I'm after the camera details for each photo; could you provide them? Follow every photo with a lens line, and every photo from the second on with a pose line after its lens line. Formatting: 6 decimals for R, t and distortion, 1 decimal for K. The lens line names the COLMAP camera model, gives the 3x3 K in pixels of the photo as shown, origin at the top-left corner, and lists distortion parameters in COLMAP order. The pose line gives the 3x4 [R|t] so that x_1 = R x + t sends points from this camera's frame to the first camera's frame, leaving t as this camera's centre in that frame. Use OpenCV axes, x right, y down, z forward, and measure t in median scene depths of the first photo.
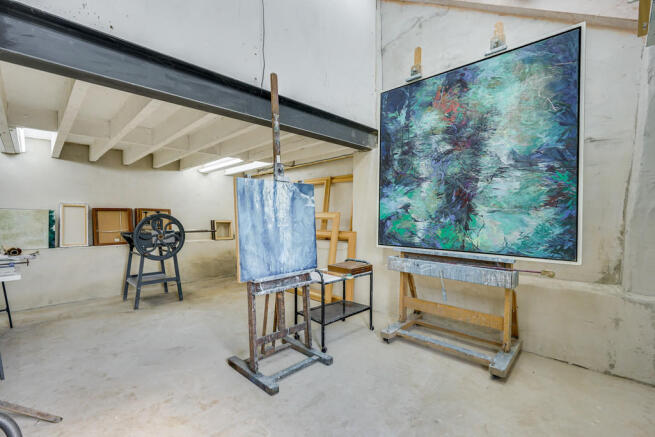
lens RADIAL K [[296.1, 0, 326.8], [0, 296.1, 217.8], [0, 0, 1]] dist [-0.002631, 0.000059]
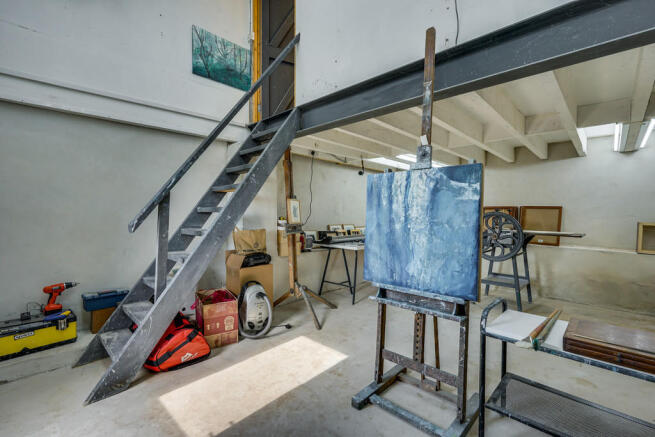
lens RADIAL K [[296.1, 0, 326.8], [0, 296.1, 217.8], [0, 0, 1]] dist [-0.002631, 0.000059]
pose [[0.006916, 0.019718, -0.999782, 0.624085], [-0.013600, 0.999715, 0.019623, -0.009261], [0.999884, 0.013462, 0.007183, 0.766173]]
